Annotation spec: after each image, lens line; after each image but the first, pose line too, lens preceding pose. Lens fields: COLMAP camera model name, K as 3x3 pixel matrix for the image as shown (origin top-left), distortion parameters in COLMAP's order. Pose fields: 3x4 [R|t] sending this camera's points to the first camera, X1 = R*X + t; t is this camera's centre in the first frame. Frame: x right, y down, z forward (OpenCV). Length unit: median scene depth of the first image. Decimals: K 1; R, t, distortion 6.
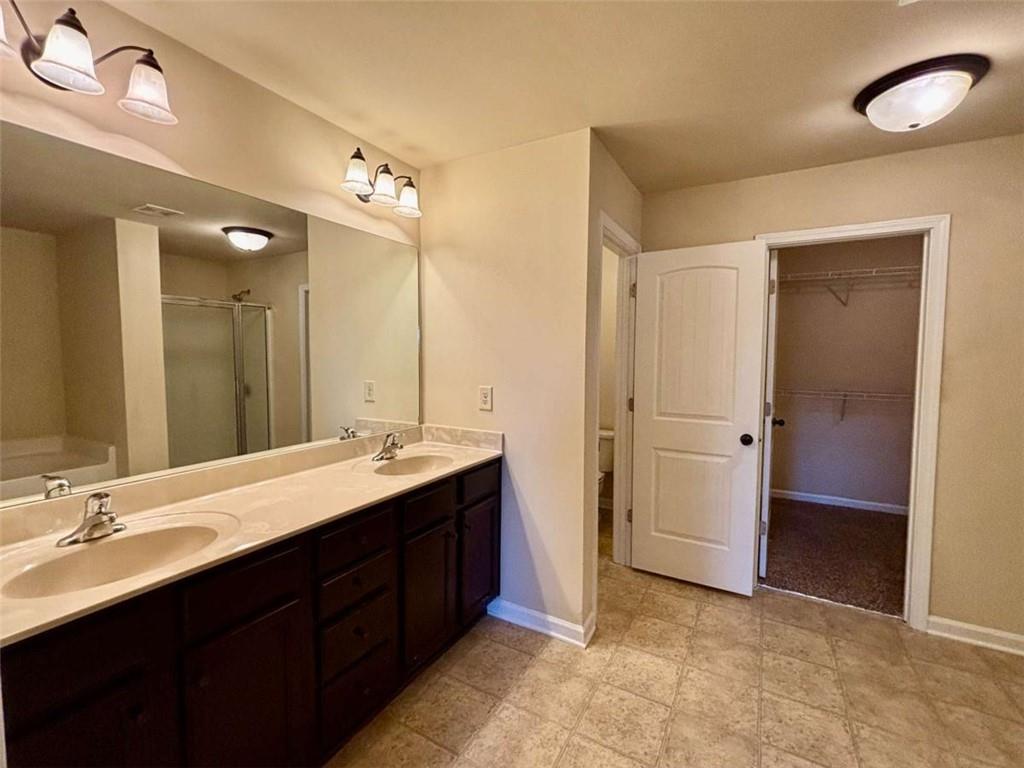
lens RADIAL K [[449.4, 0, 507.0], [0, 449.4, 379.4], [0, 0, 1]] dist [-0.004008, 0.000385]
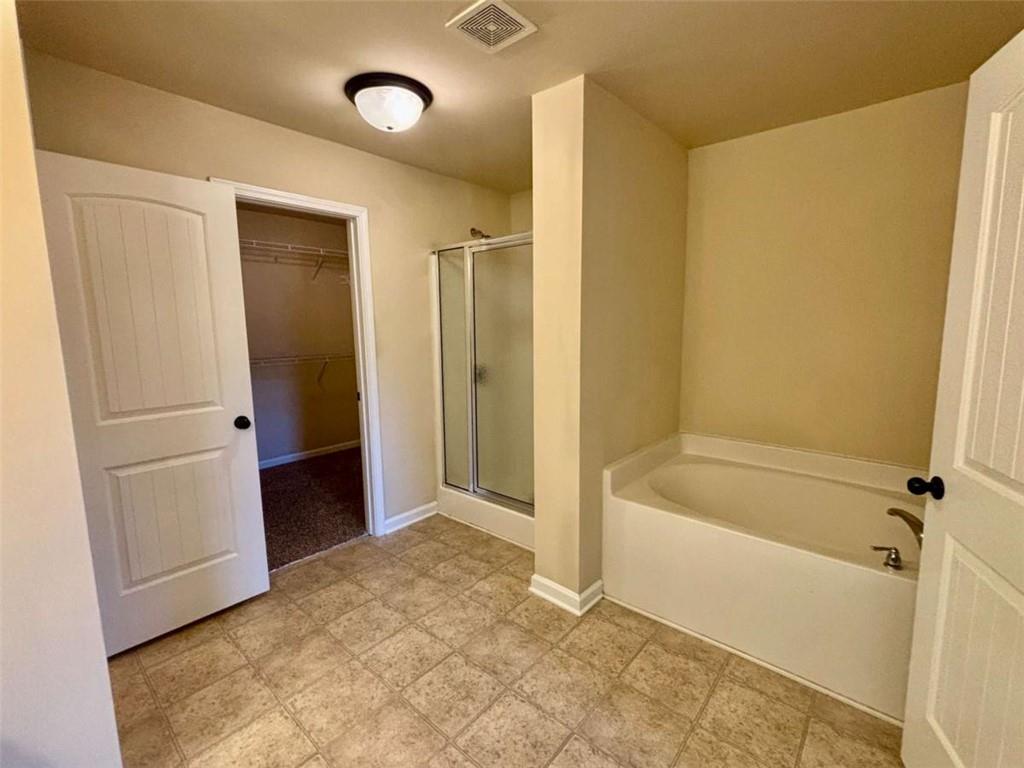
lens RADIAL K [[449.4, 0, 517.8], [0, 449.4, 379.7], [0, 0, 1]] dist [-0.004008, 0.000385]
pose [[0.188099, -0.131374, 0.973324, -0.215238], [0.069927, 0.990290, 0.120150, -0.014545], [-0.979658, 0.045462, 0.195459, 0.348876]]
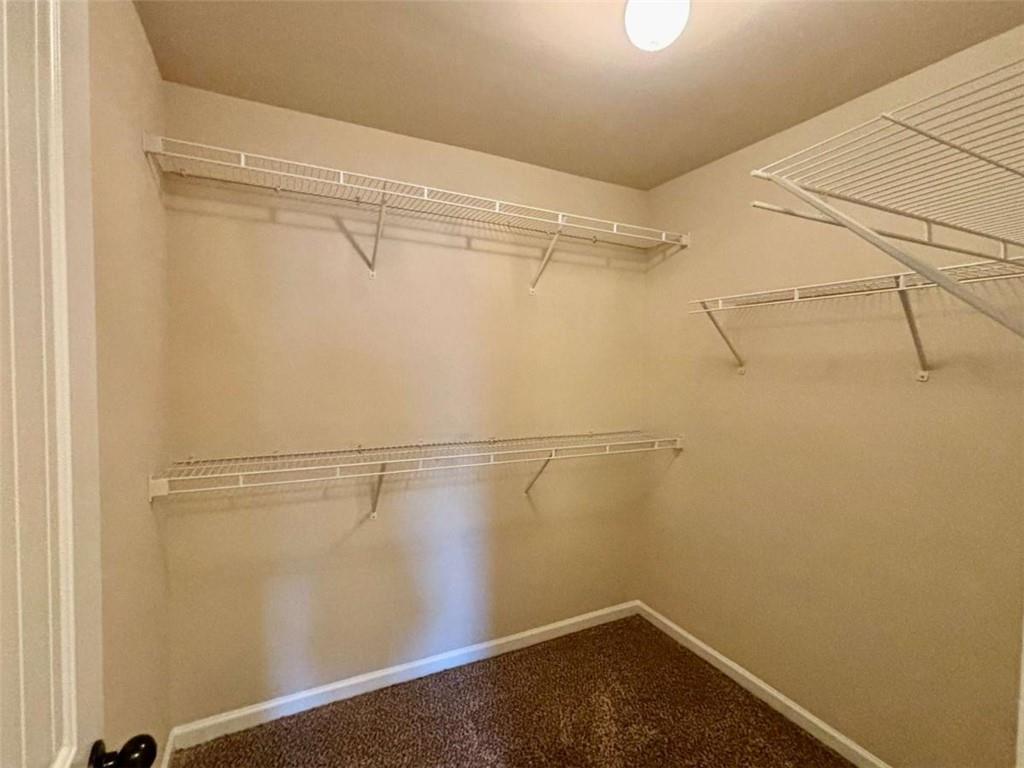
lens RADIAL K [[449.4, 0, 505.9], [0, 449.4, 376.6], [0, 0, 1]] dist [-0.004008, 0.000385]
pose [[0.572277, -0.016021, 0.819904, 0.832412], [0.046076, 0.998858, -0.012642, -0.076786], [-0.818765, 0.045013, 0.572362, 1.153682]]
